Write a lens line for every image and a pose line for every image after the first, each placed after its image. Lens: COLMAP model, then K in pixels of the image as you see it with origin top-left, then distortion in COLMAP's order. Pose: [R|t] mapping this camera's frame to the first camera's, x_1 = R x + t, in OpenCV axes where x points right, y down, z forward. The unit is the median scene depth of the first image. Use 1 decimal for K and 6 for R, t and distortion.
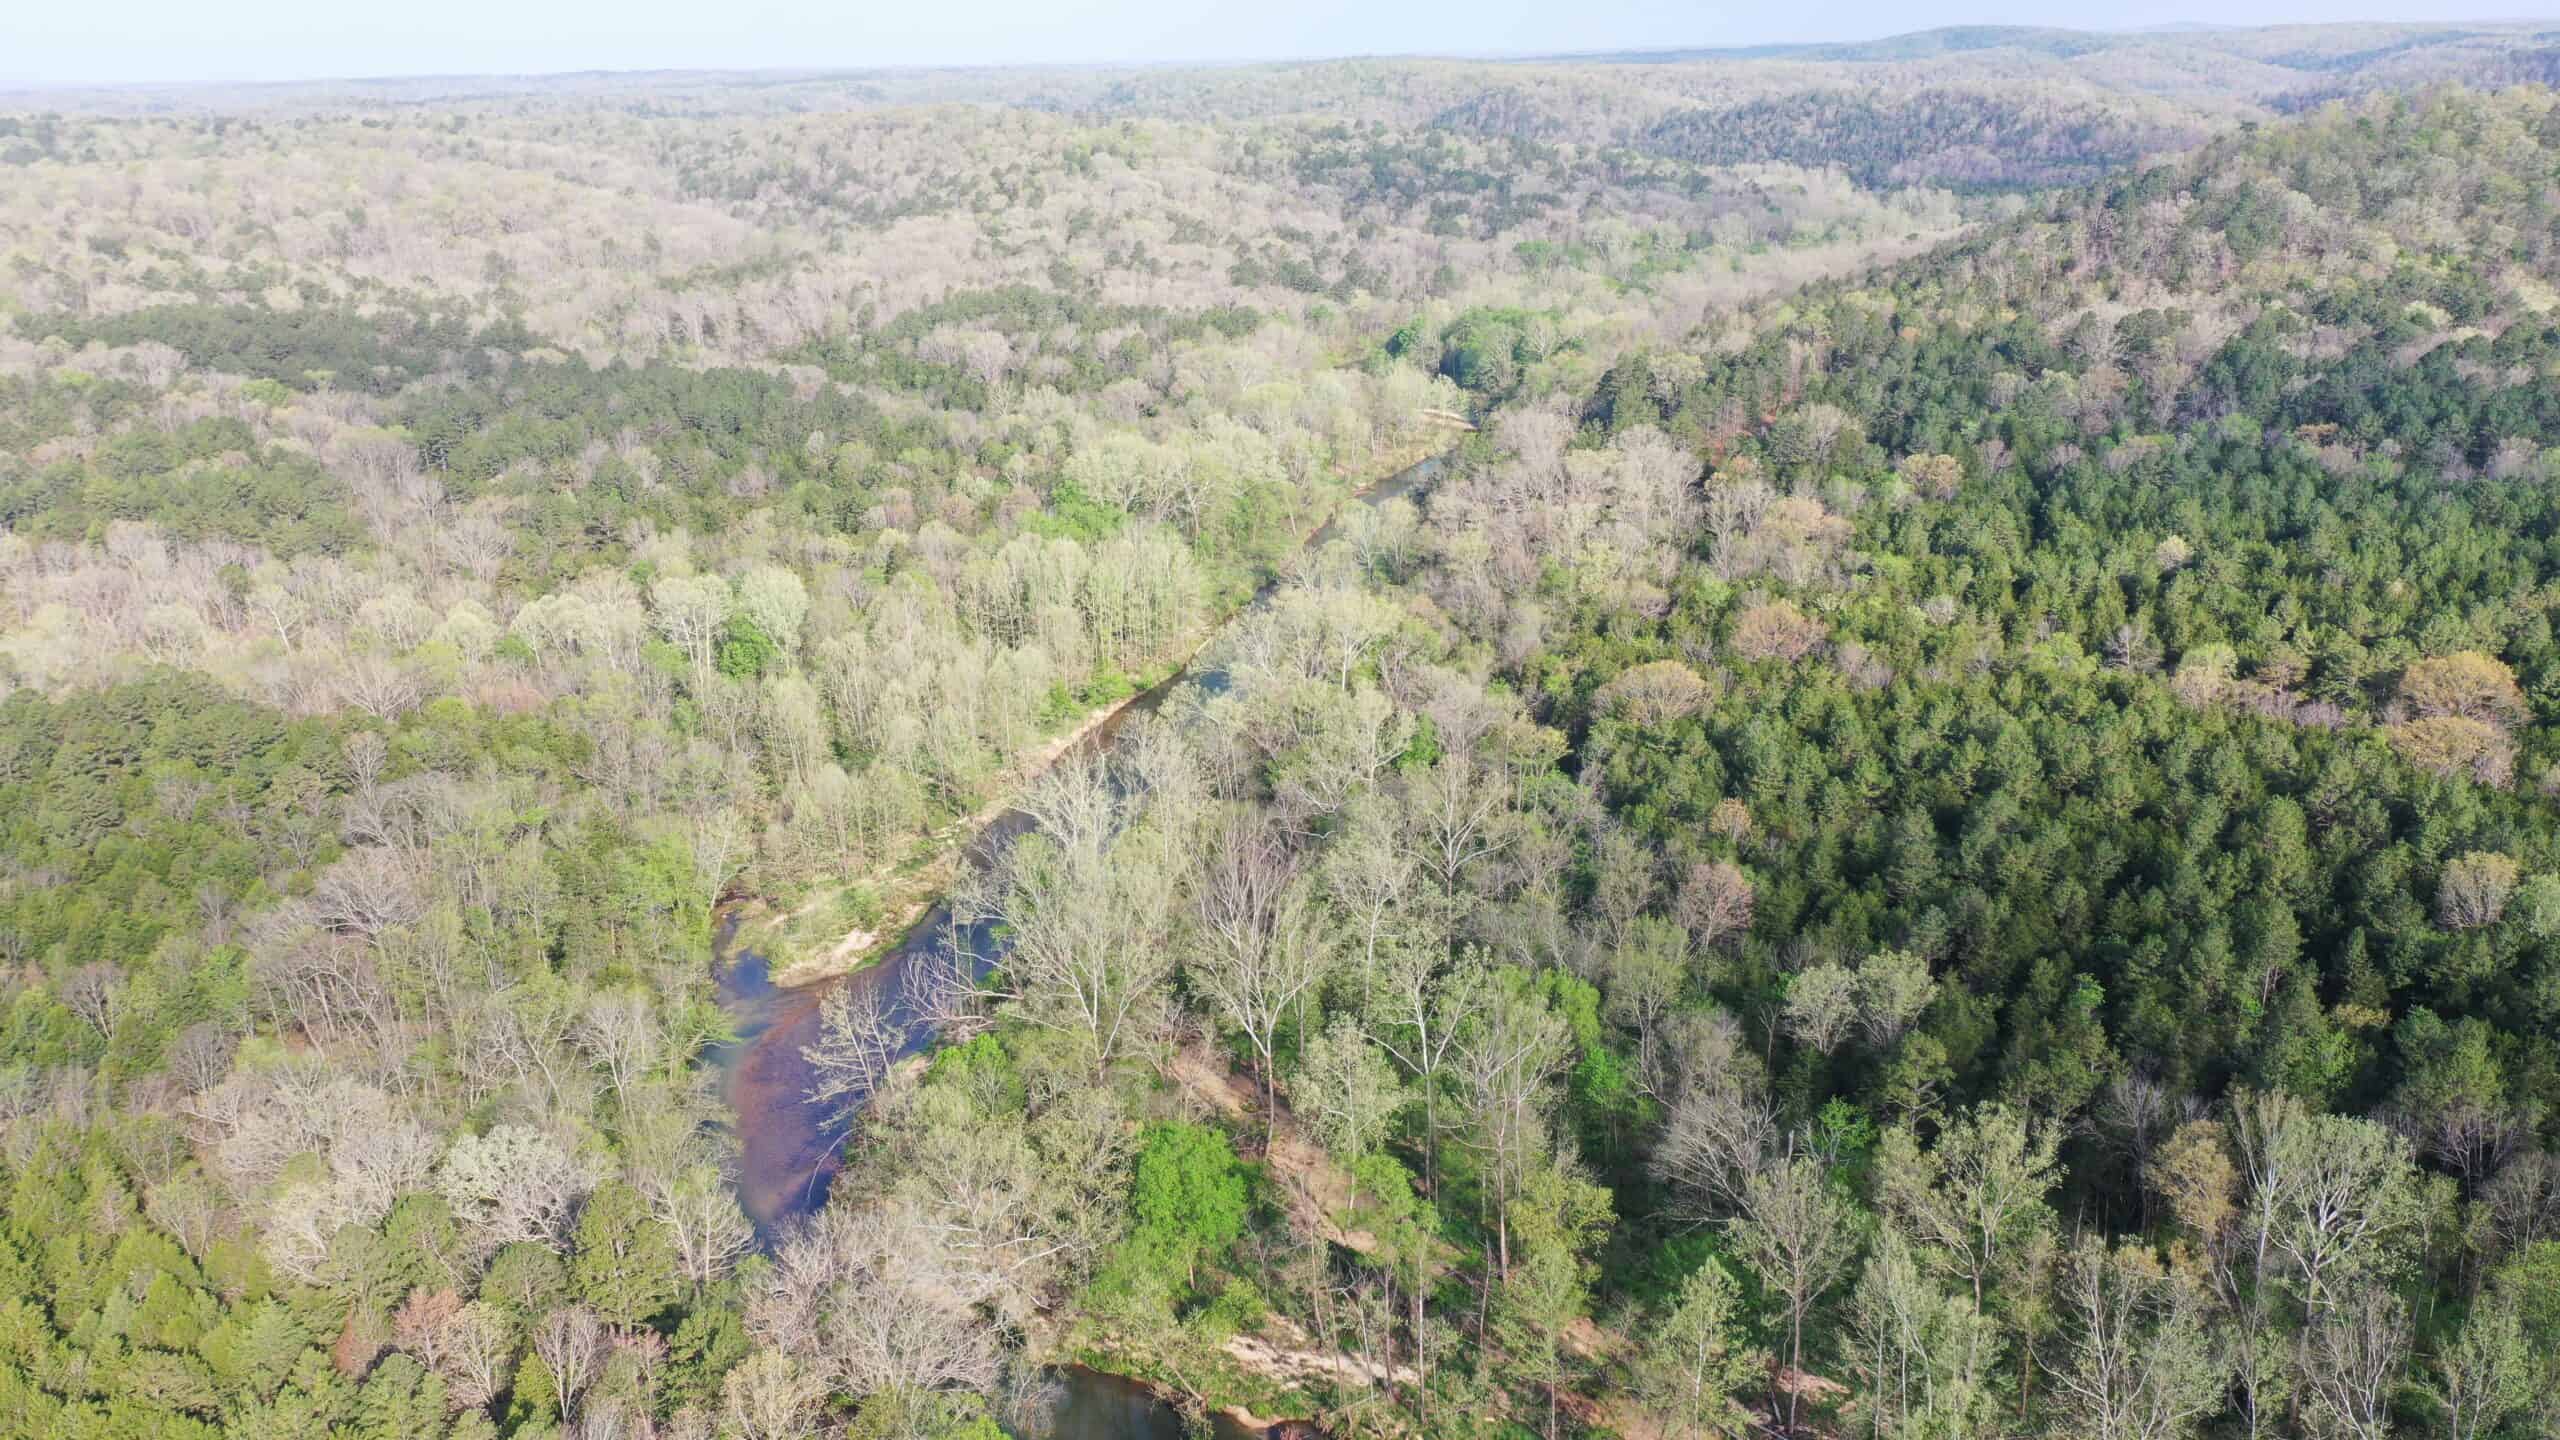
lens RADIAL K [[2008.9, 0, 1280.0], [0, 2008.9, 720.0], [0, 0, 1]] dist [-0.012736, -0.000705]
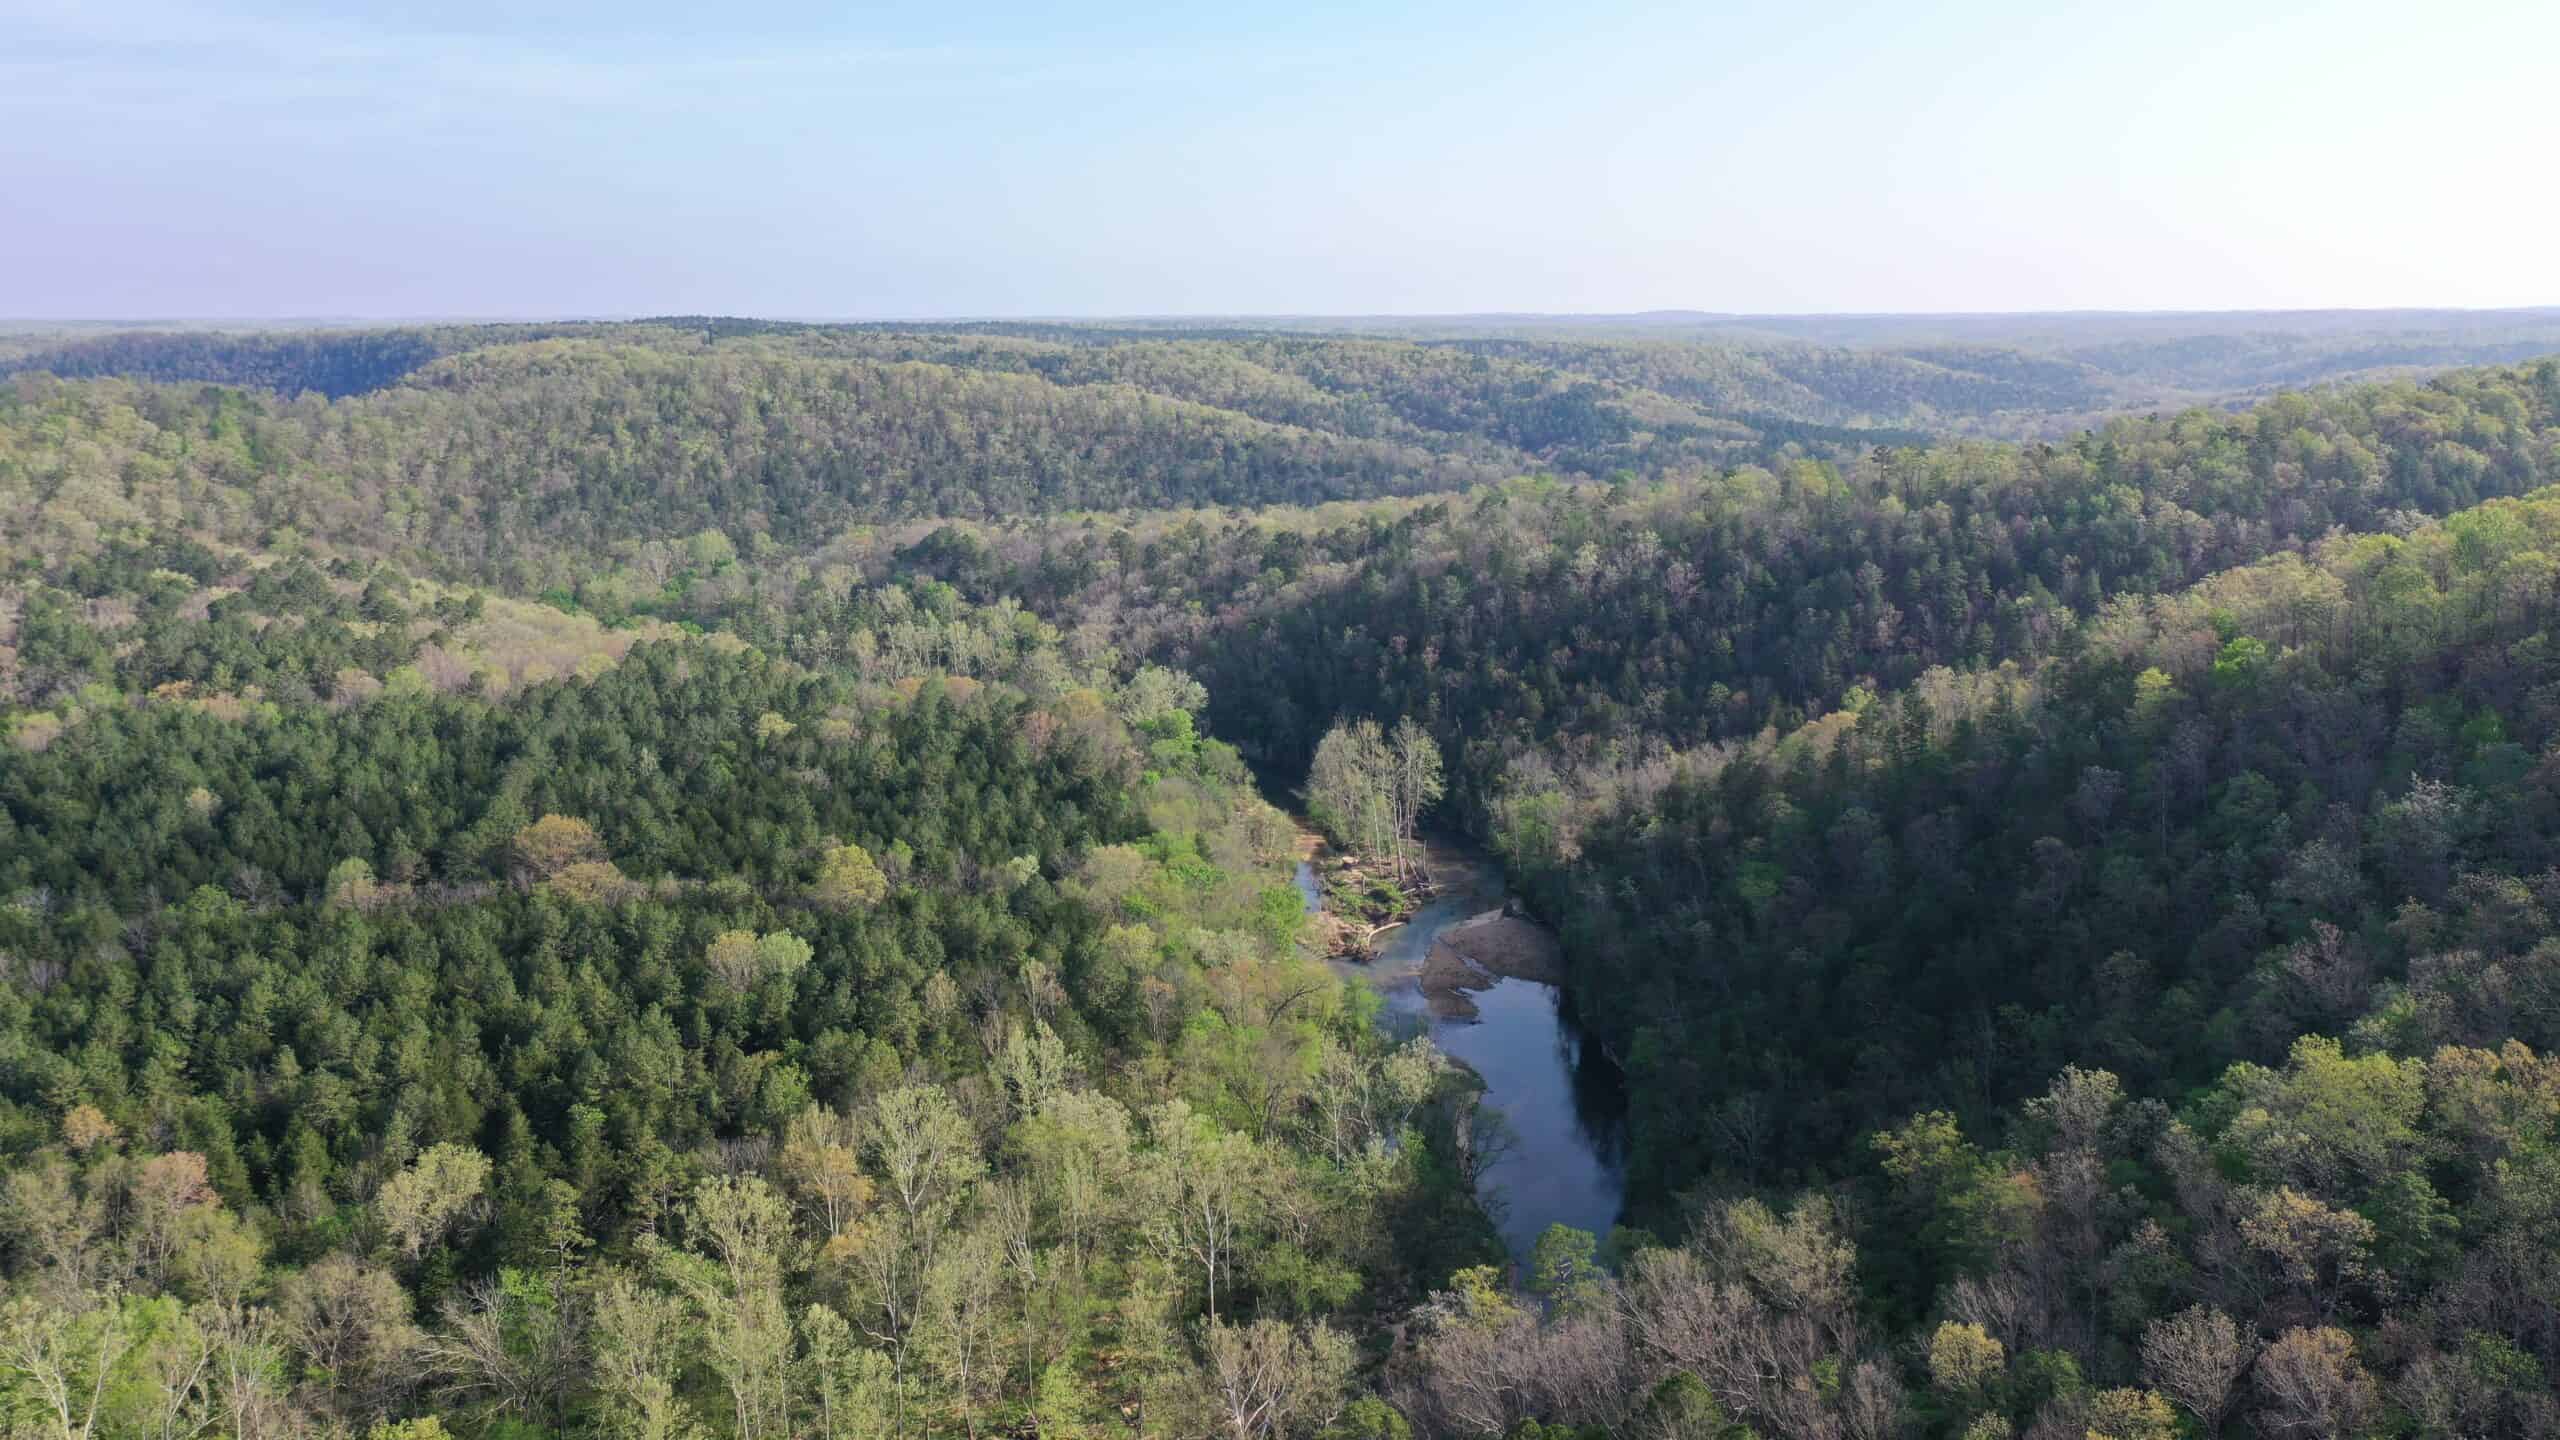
lens RADIAL K [[2010.2, 0, 1282.8], [0, 2010.2, 725.6], [0, 0, 1]] dist [-0.005743, -0.000764]
pose [[0.392238, -0.150734, 0.907430, -0.215785], [0.274989, 0.960586, 0.040700, -0.008666], [-0.877799, 0.233569, 0.418228, 0.053302]]
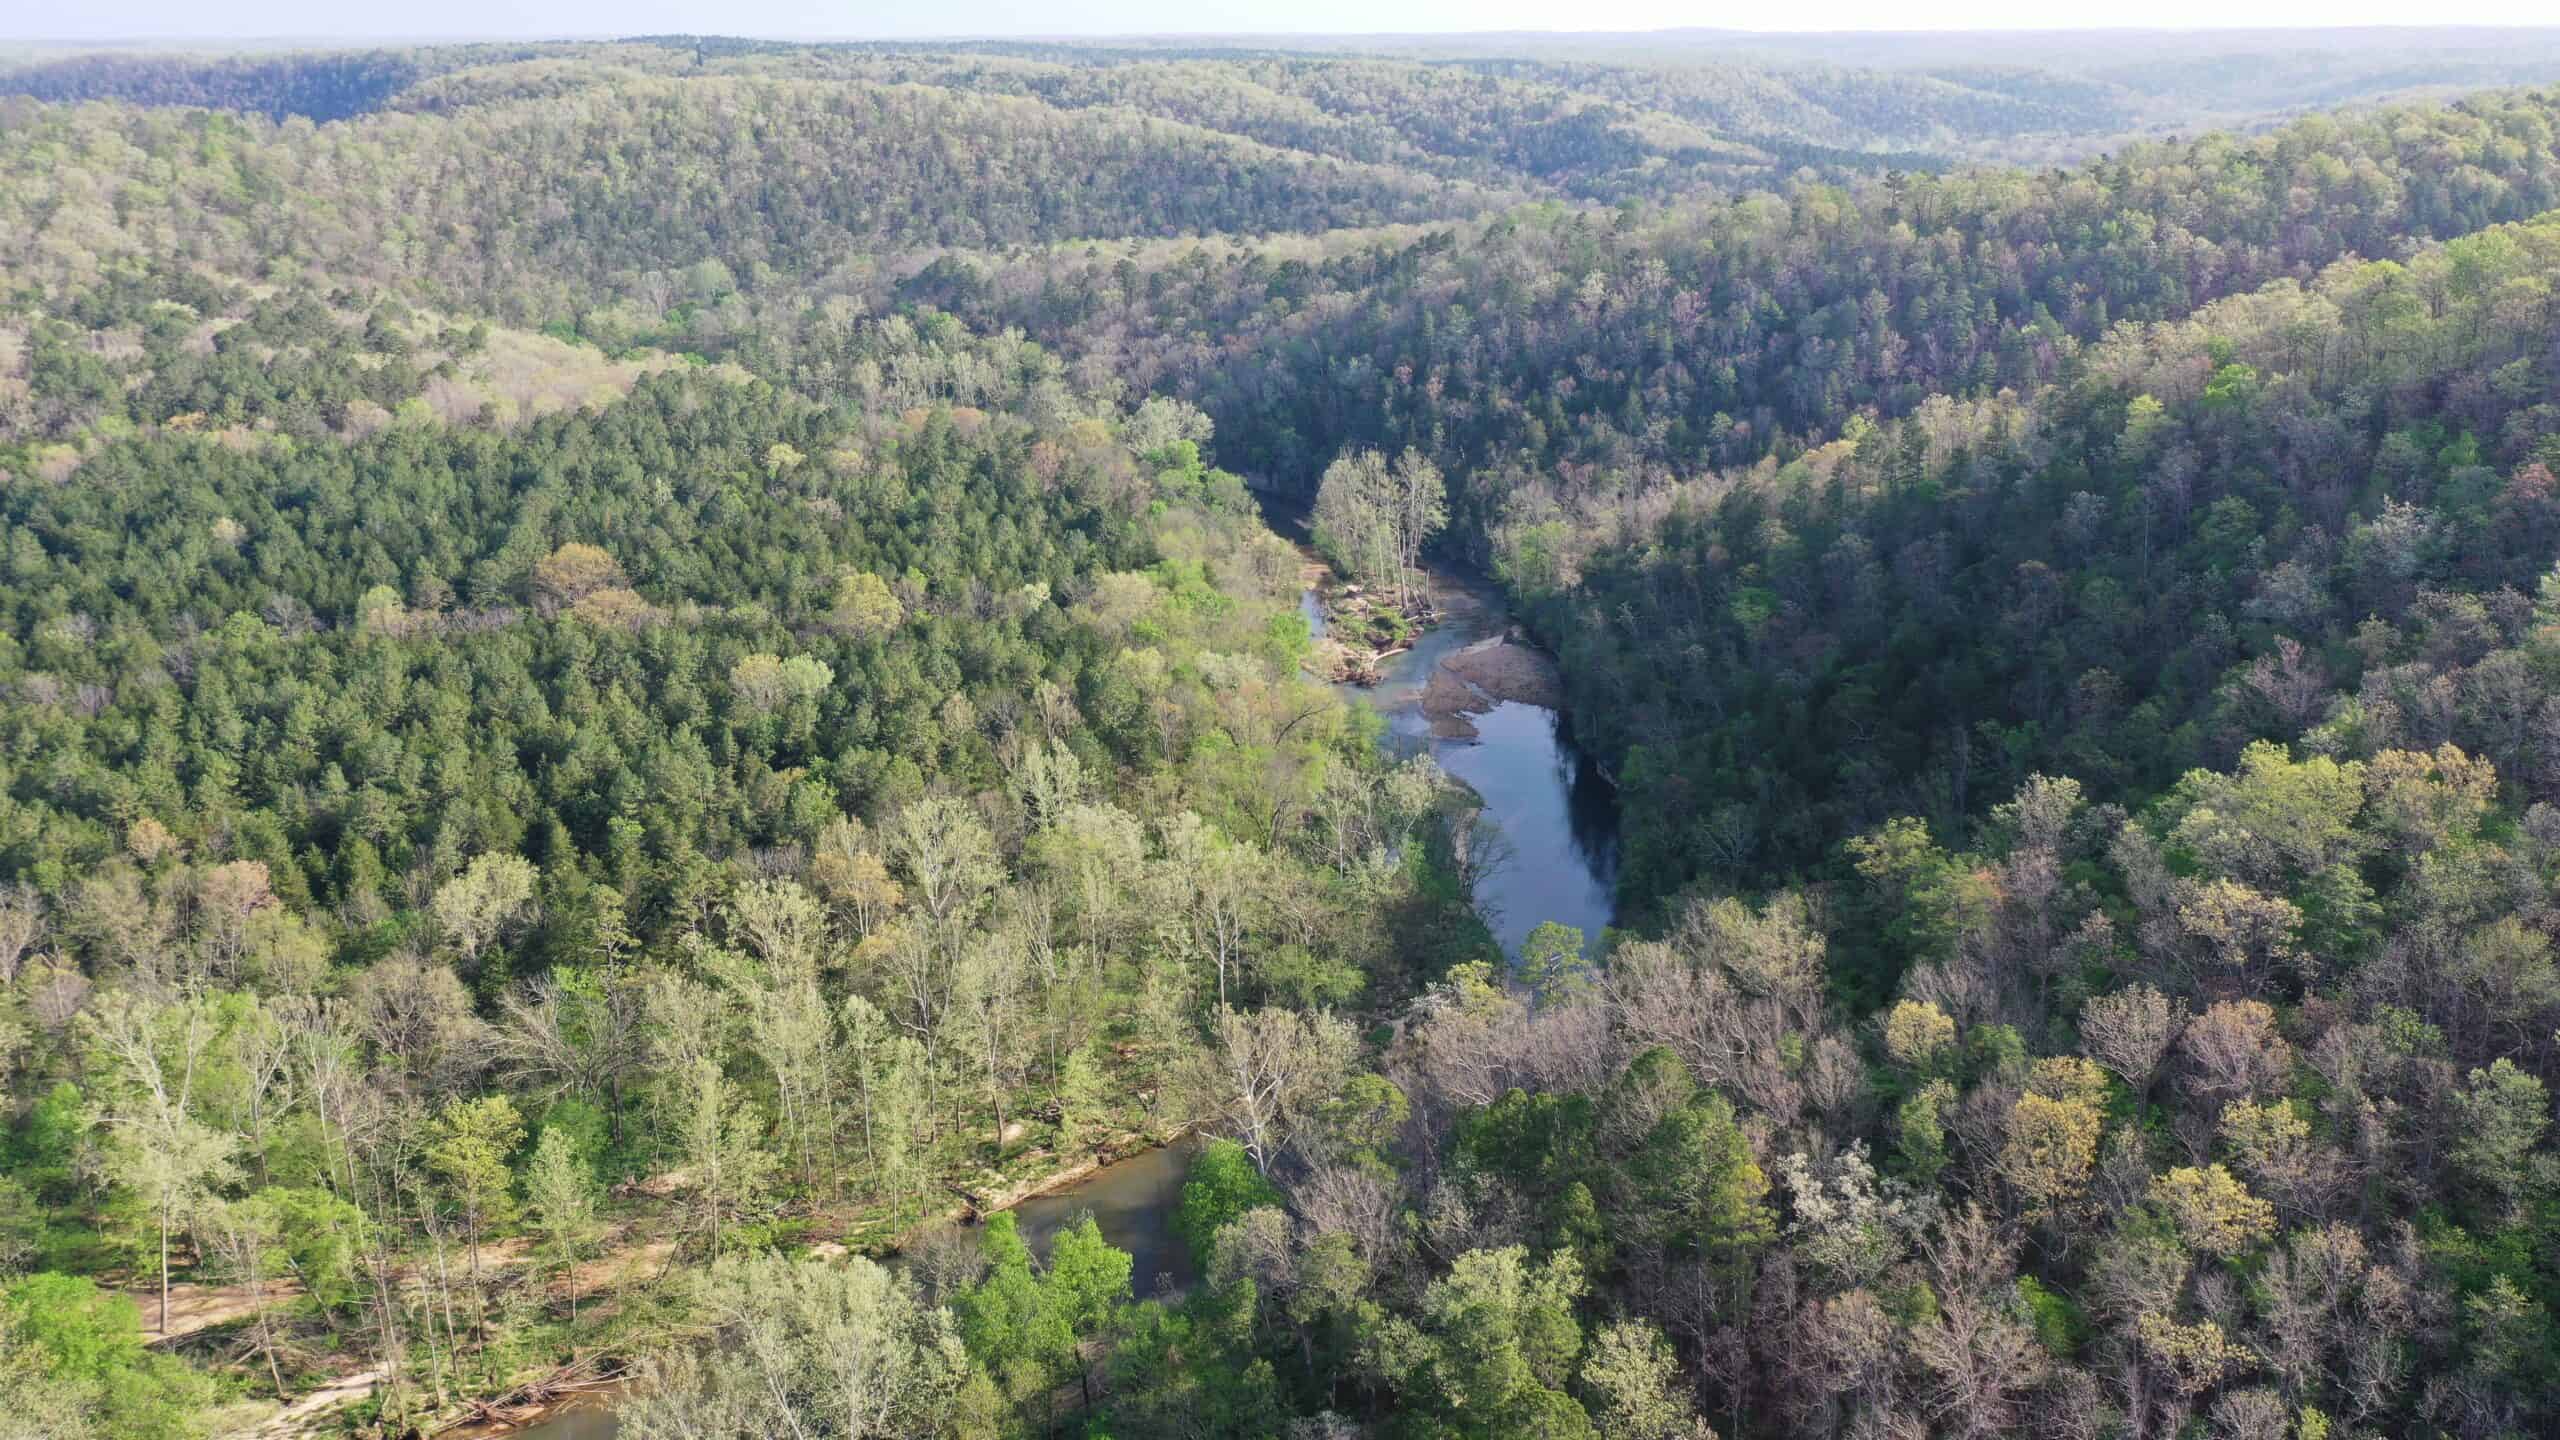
lens RADIAL K [[2010.2, 0, 1282.8], [0, 2010.2, 725.6], [0, 0, 1]] dist [-0.005743, -0.000764]
pose [[0.394243, -0.267975, 0.879069, -0.233258], [0.275890, 0.946933, 0.164931, -0.006820], [-0.876617, 0.177503, 0.447253, 0.046545]]
